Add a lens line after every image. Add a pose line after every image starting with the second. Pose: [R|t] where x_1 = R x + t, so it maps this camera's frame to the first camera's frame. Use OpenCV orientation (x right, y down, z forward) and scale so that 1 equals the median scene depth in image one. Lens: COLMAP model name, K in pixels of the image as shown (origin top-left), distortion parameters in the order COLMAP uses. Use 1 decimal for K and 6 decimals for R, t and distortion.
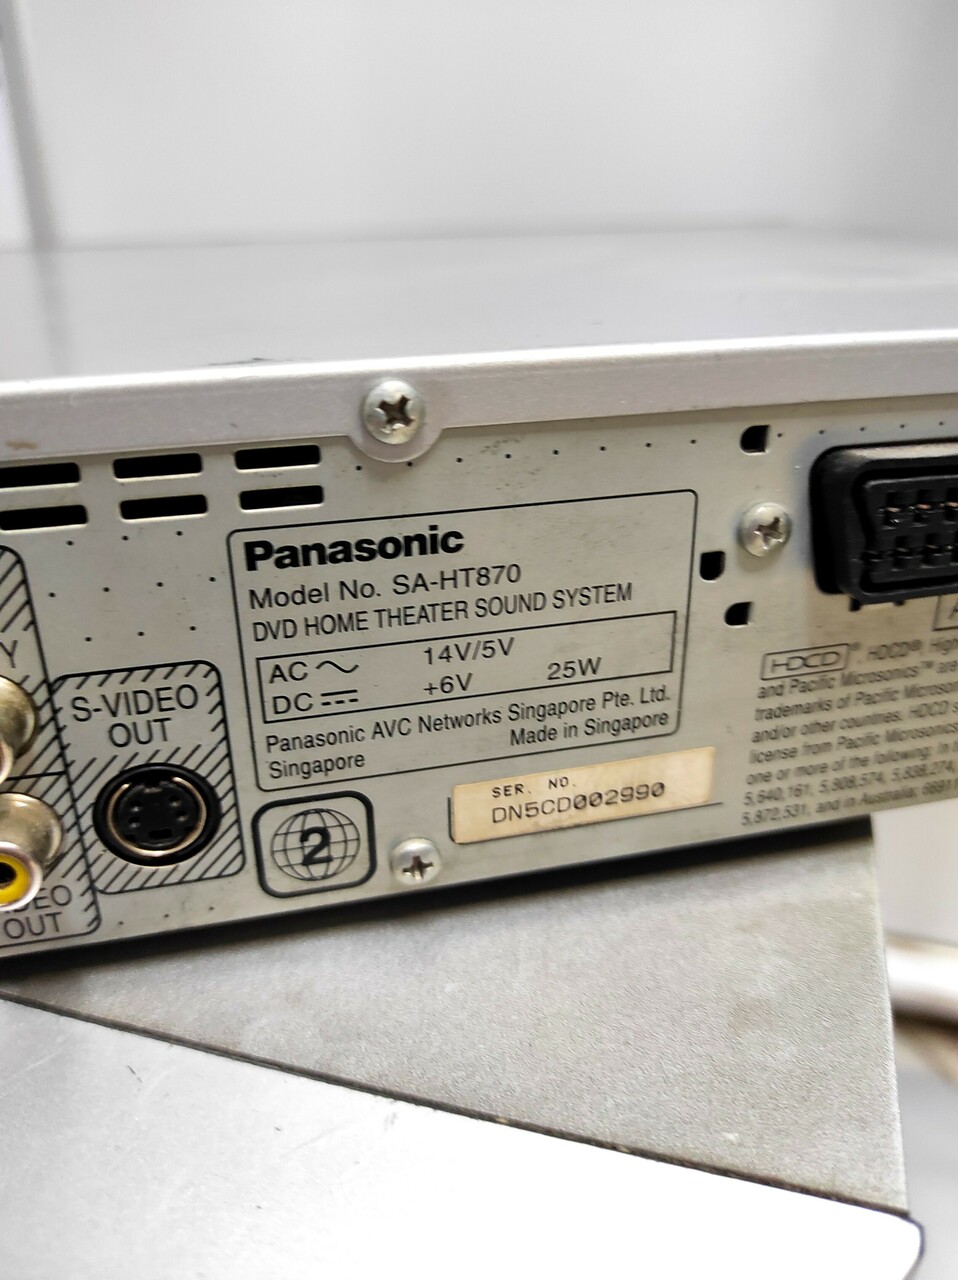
lens RADIAL K [[965.7, 0, 486.2], [0, 965.7, 634.7], [0, 0, 1]] dist [-0.025573, -0.017411]
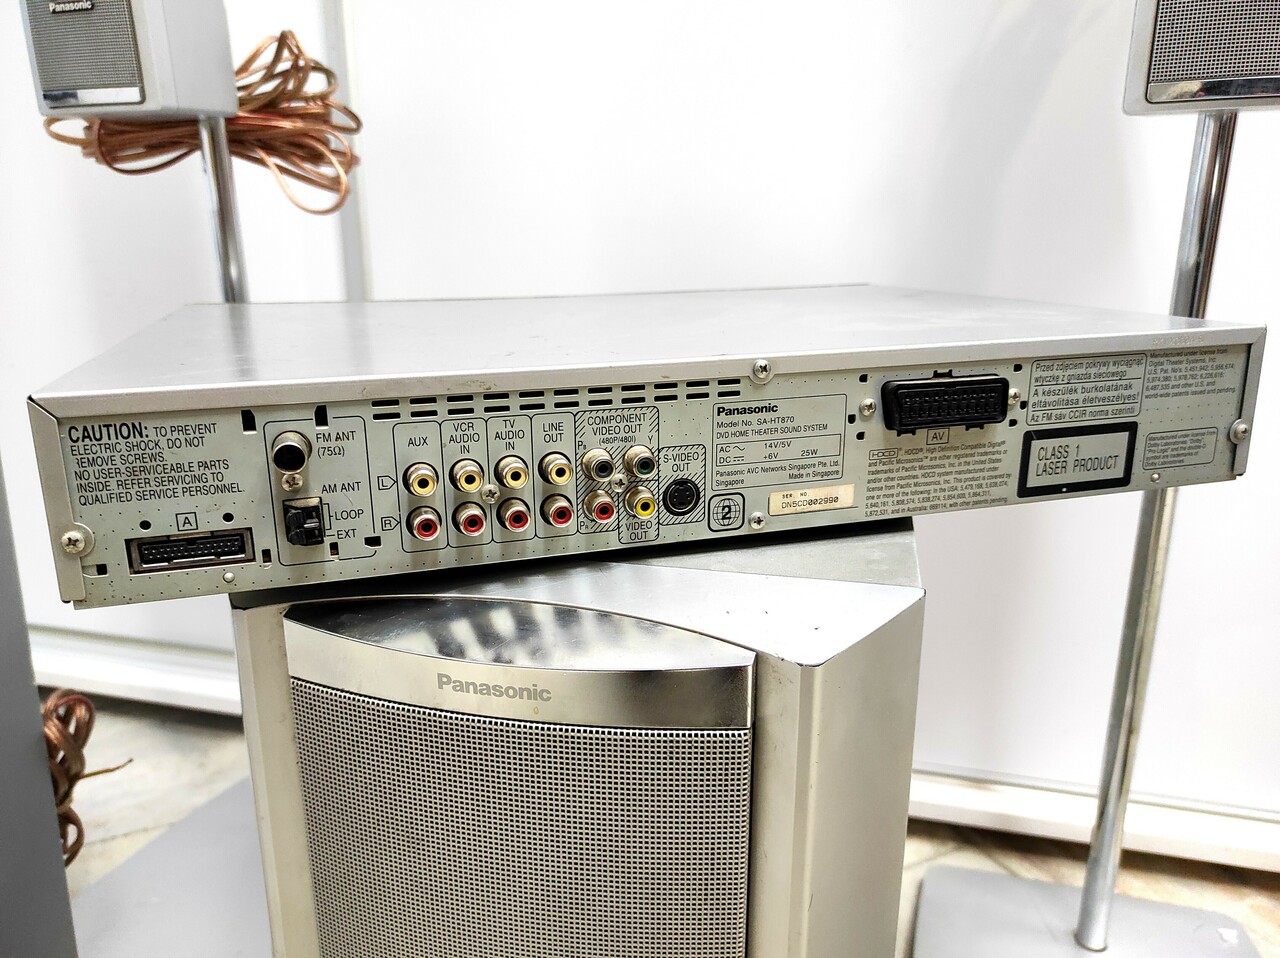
lens RADIAL K [[965.7, 0, 637.1], [0, 965.7, 485.7], [0, 0, 1]] dist [-0.025573, -0.017411]
pose [[0.997866, -0.012060, 0.064179, -0.645614], [0.021445, 0.988811, -0.147626, 0.574198], [-0.061680, 0.148687, 0.986959, -1.954042]]
